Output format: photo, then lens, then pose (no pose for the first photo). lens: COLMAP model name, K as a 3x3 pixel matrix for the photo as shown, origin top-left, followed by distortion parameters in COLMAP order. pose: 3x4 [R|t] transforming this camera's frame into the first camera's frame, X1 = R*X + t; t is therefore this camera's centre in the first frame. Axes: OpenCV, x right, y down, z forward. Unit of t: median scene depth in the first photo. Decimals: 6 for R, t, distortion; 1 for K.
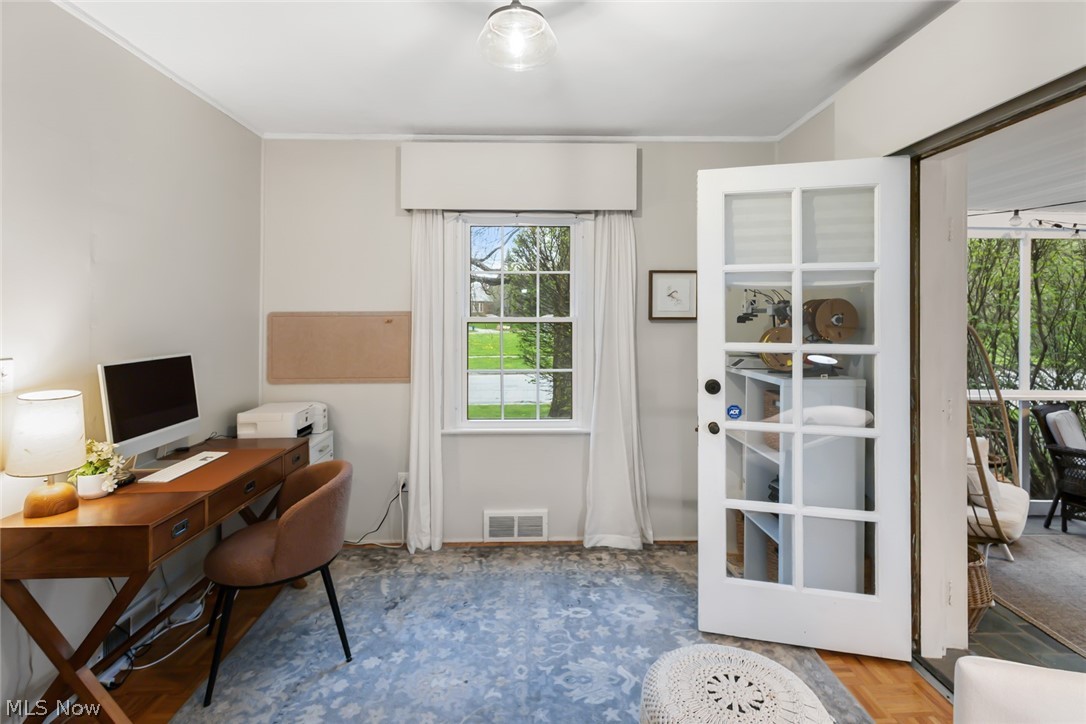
lens RADIAL K [[519.0, 0, 540.0], [0, 519.0, 314.7], [0, 0, 1]] dist [0.002736, 0.000132]
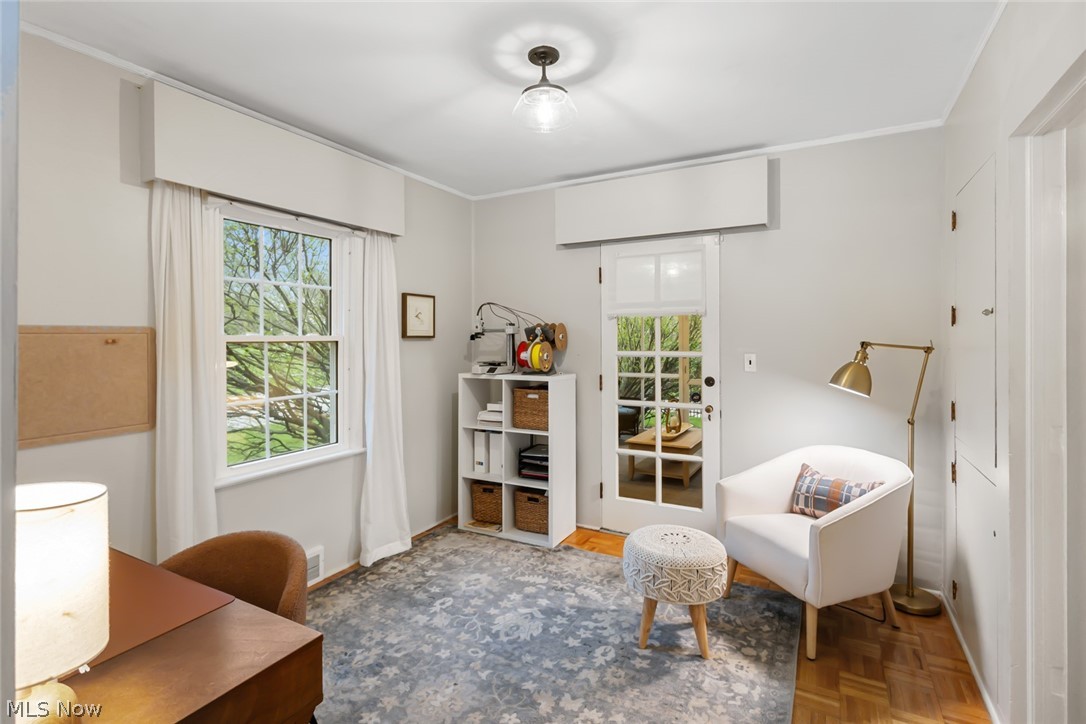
lens RADIAL K [[527.9, 0, 537.0], [0, 527.9, 336.3], [0, 0, 1]] dist [0.000394, -0.000740]
pose [[0.491692, 0.000260, 0.870769, -0.685058], [0.000646, 1.000000, -0.000663, 0.007888], [-0.870769, 0.000889, 0.491692, 0.236371]]
